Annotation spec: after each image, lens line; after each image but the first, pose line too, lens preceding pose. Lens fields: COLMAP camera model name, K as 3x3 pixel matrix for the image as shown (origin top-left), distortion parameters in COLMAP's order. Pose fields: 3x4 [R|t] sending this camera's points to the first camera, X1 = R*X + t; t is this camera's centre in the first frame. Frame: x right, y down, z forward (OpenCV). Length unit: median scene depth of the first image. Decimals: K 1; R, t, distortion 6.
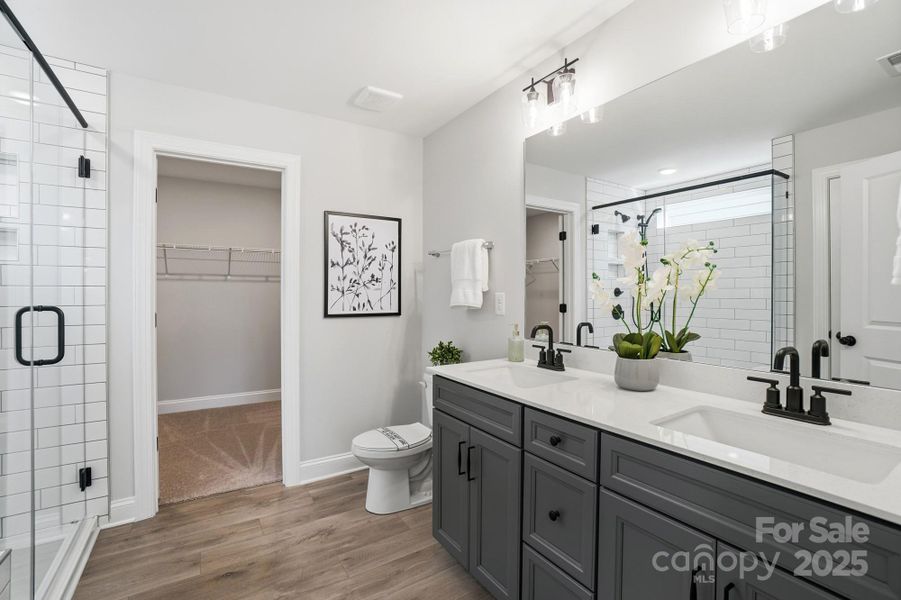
lens RADIAL K [[391.3, 0, 453.1], [0, 391.3, 304.4], [0, 0, 1]] dist [-0.005134, 0.000417]
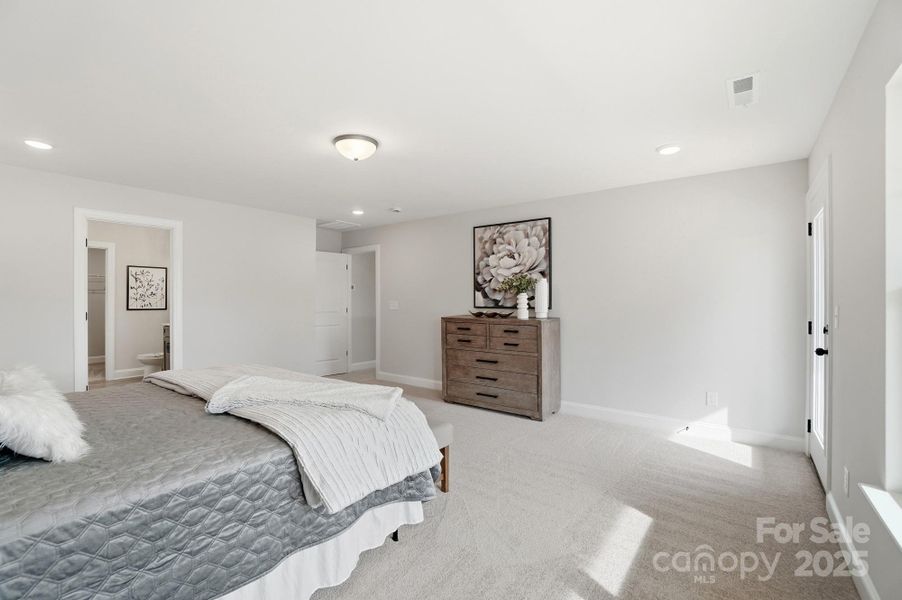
lens RADIAL K [[391.7, 0, 444.6], [0, 391.7, 303.8], [0, 0, 1]] dist [-0.005134, 0.000417]
pose [[0.955859, 0.001885, 0.293818, 0.794759], [-0.002318, 0.999997, 0.001125, -0.011948], [-0.293815, -0.001756, 0.955861, -1.780593]]
